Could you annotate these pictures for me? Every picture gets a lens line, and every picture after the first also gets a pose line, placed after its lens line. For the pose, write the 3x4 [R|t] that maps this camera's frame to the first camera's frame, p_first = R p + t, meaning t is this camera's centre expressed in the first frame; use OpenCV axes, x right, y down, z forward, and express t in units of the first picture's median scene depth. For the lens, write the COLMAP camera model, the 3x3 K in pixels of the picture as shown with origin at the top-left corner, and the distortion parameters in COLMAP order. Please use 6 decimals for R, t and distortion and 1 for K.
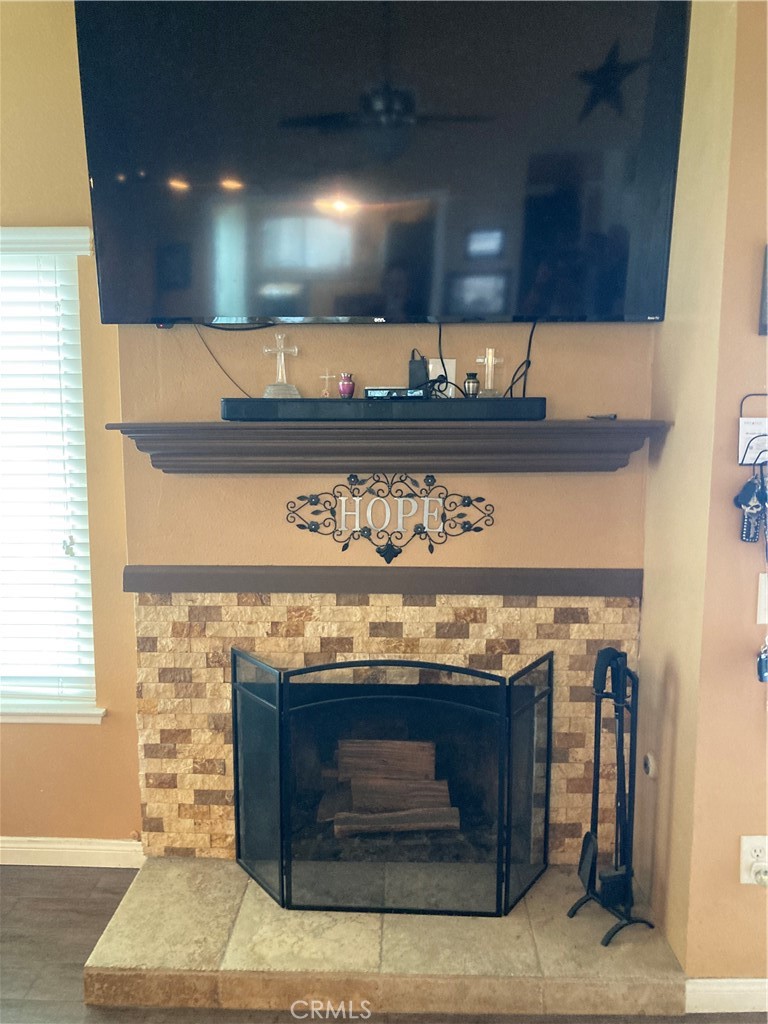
lens RADIAL K [[828.2, 0, 391.1], [0, 828.2, 516.2], [0, 0, 1]] dist [0.022364, -0.031891]
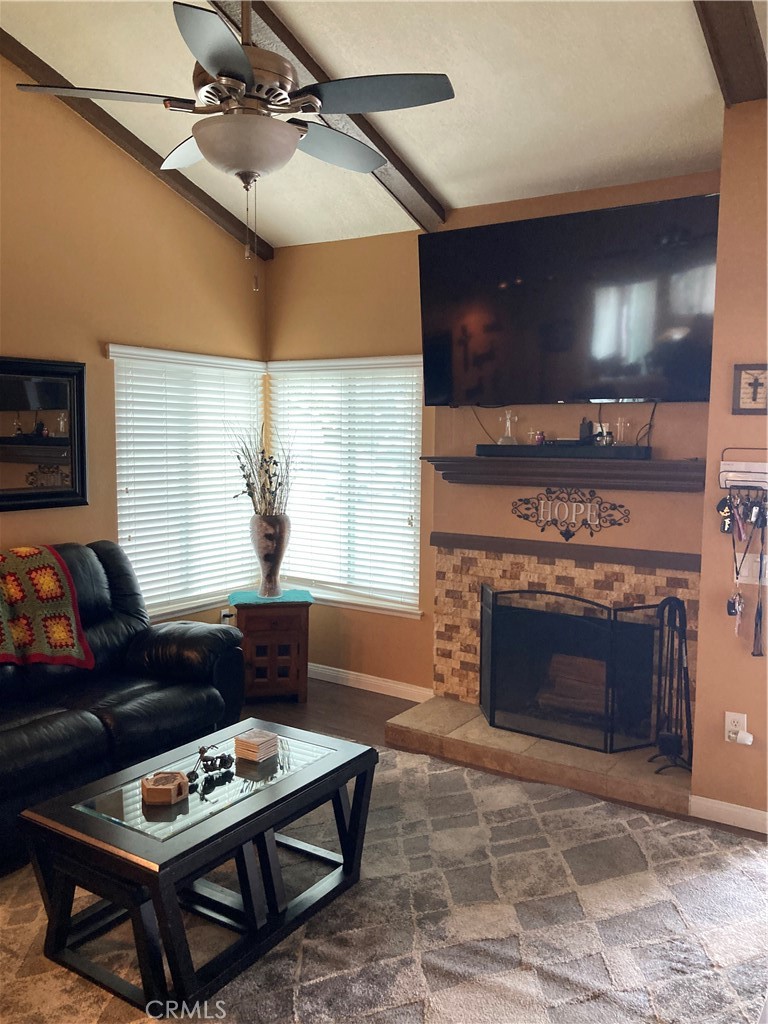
lens RADIAL K [[828.2, 0, 383.7], [0, 828.2, 510.6], [0, 0, 1]] dist [0.022364, -0.031891]
pose [[0.849965, 0.056593, -0.523791, 0.561829], [-0.077602, 0.996818, -0.018225, 0.054510], [0.521093, 0.056138, 0.851652, -0.649012]]
